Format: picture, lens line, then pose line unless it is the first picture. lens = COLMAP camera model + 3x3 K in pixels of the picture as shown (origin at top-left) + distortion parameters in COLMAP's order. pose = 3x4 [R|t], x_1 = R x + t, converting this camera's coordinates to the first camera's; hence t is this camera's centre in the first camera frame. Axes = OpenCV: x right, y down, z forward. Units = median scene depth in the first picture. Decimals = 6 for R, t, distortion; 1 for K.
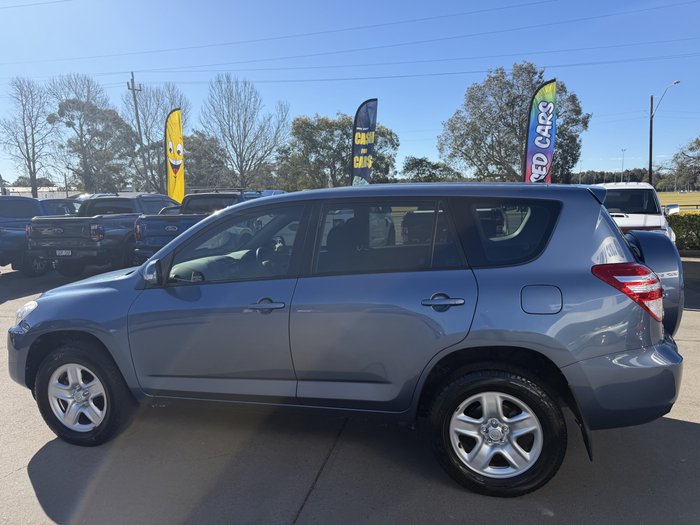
lens RADIAL K [[488.9, 0, 358.8], [0, 488.9, 297.2], [0, 0, 1]] dist [0.037074, -0.056107]
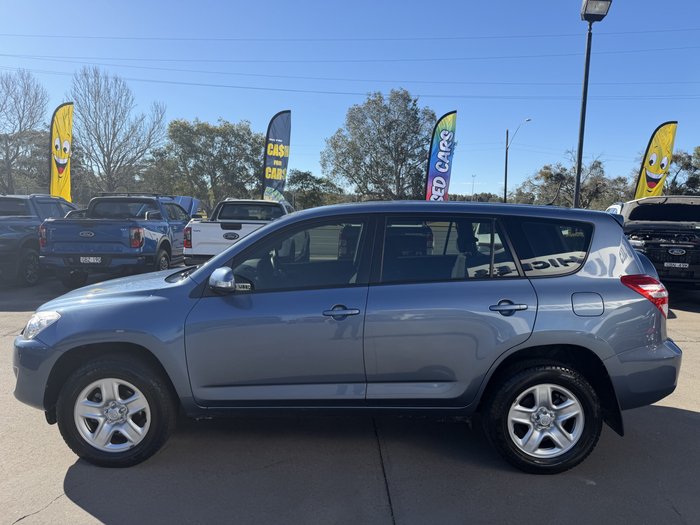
lens RADIAL K [[488.9, 0, 359.5], [0, 488.9, 297.6], [0, 0, 1]] dist [0.037074, -0.056107]
pose [[0.965666, -0.001356, 0.259782, -0.109638], [0.007678, 0.999699, -0.023321, 0.002650], [-0.259673, 0.024514, 0.965386, -0.005069]]
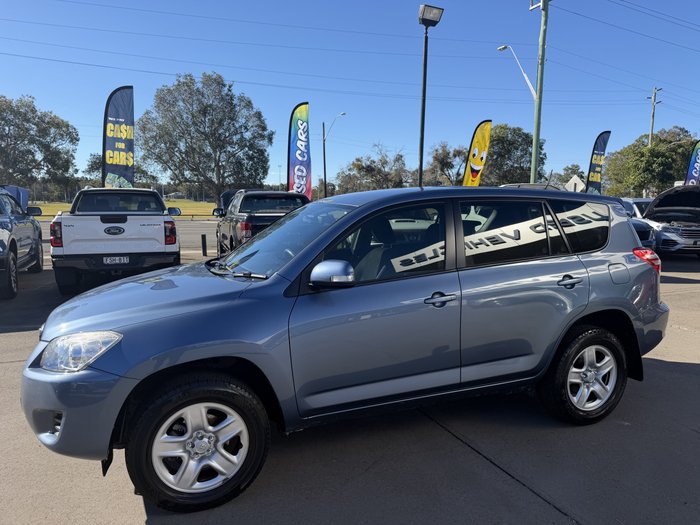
lens RADIAL K [[488.9, 0, 371.3], [0, 488.9, 293.2], [0, 0, 1]] dist [0.037074, -0.056107]
pose [[0.791222, -0.078624, 0.606454, -0.242653], [0.092804, 0.995652, 0.008004, -0.004368], [-0.604447, 0.049948, 0.795078, 0.068092]]
